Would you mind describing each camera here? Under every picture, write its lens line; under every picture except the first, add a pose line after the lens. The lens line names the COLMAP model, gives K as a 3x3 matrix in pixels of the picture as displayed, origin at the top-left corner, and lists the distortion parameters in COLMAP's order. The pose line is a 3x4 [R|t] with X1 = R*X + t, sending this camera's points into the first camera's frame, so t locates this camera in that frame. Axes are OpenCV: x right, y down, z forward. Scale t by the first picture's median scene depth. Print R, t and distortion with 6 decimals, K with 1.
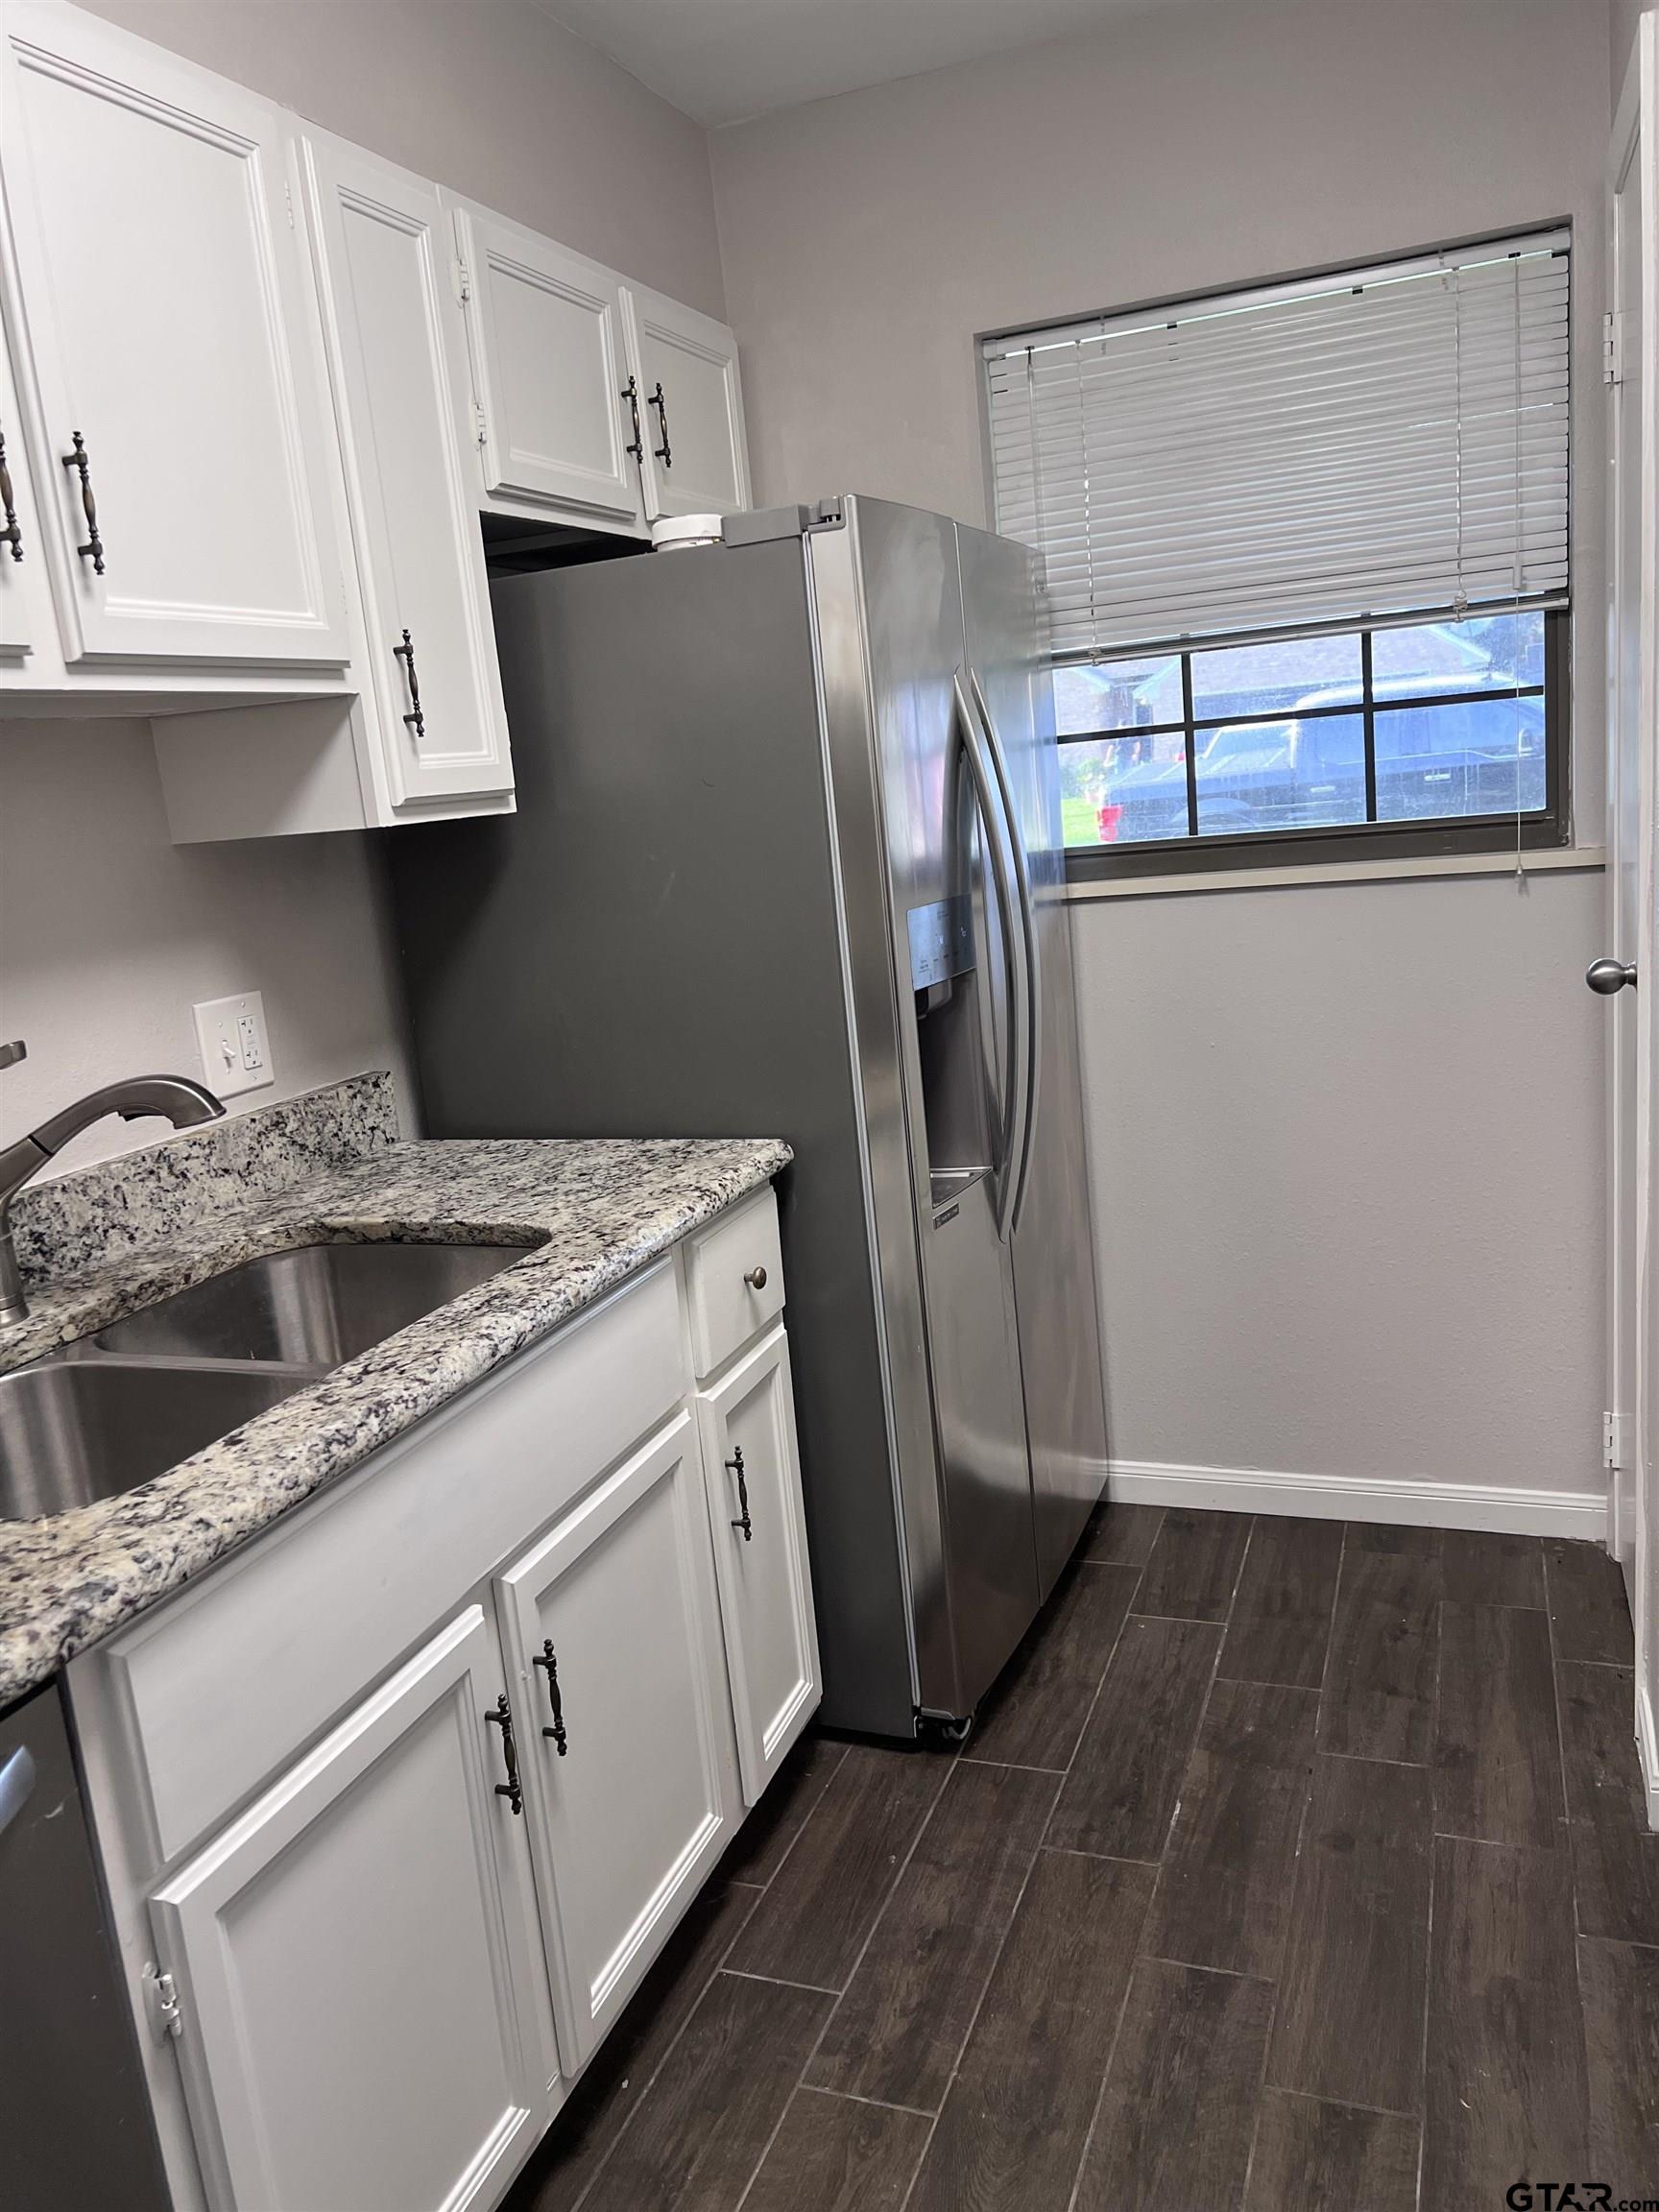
lens RADIAL K [[1677.8, 0, 825.7], [0, 1677.8, 1110.8], [0, 0, 1]] dist [0.002938, -0.018741]
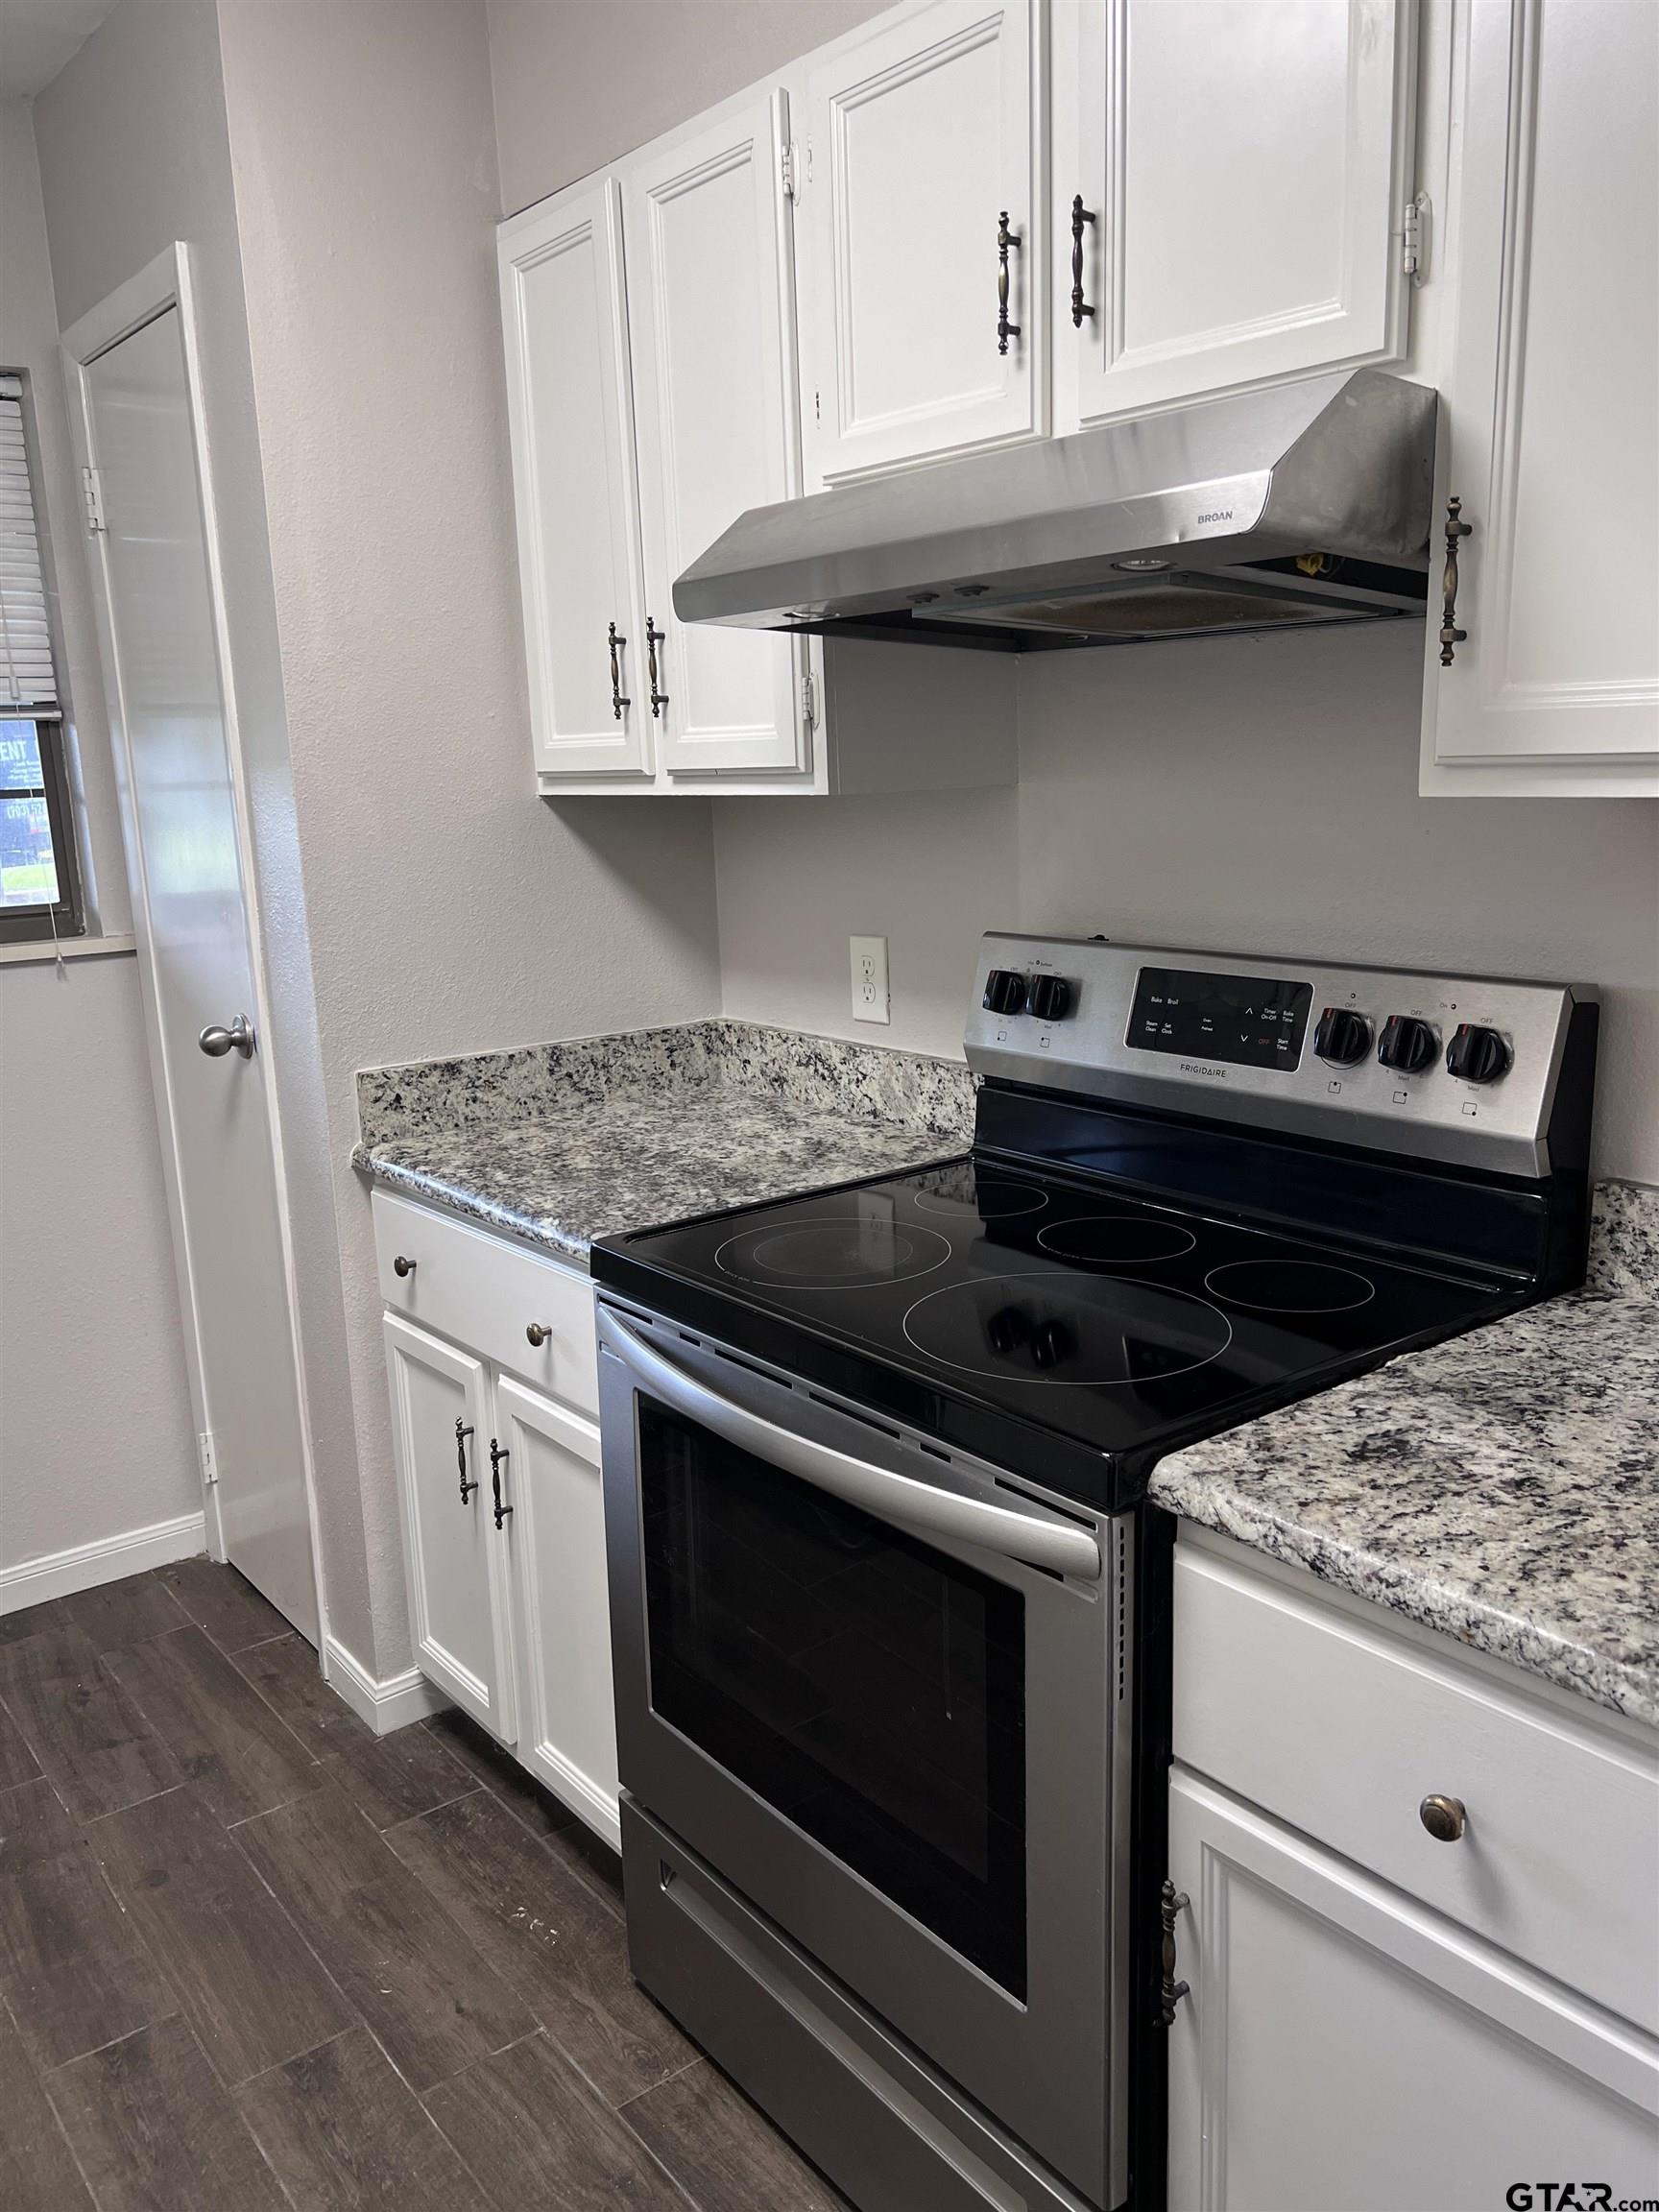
lens RADIAL K [[1677.8, 0, 852.9], [0, 1677.8, 1101.8], [0, 0, 1]] dist [0.002938, -0.018741]
pose [[0.499818, -0.112628, 0.858776, -0.293816], [0.166854, 0.985458, 0.032131, -0.002223], [-0.849907, 0.127230, 0.511342, 0.031479]]
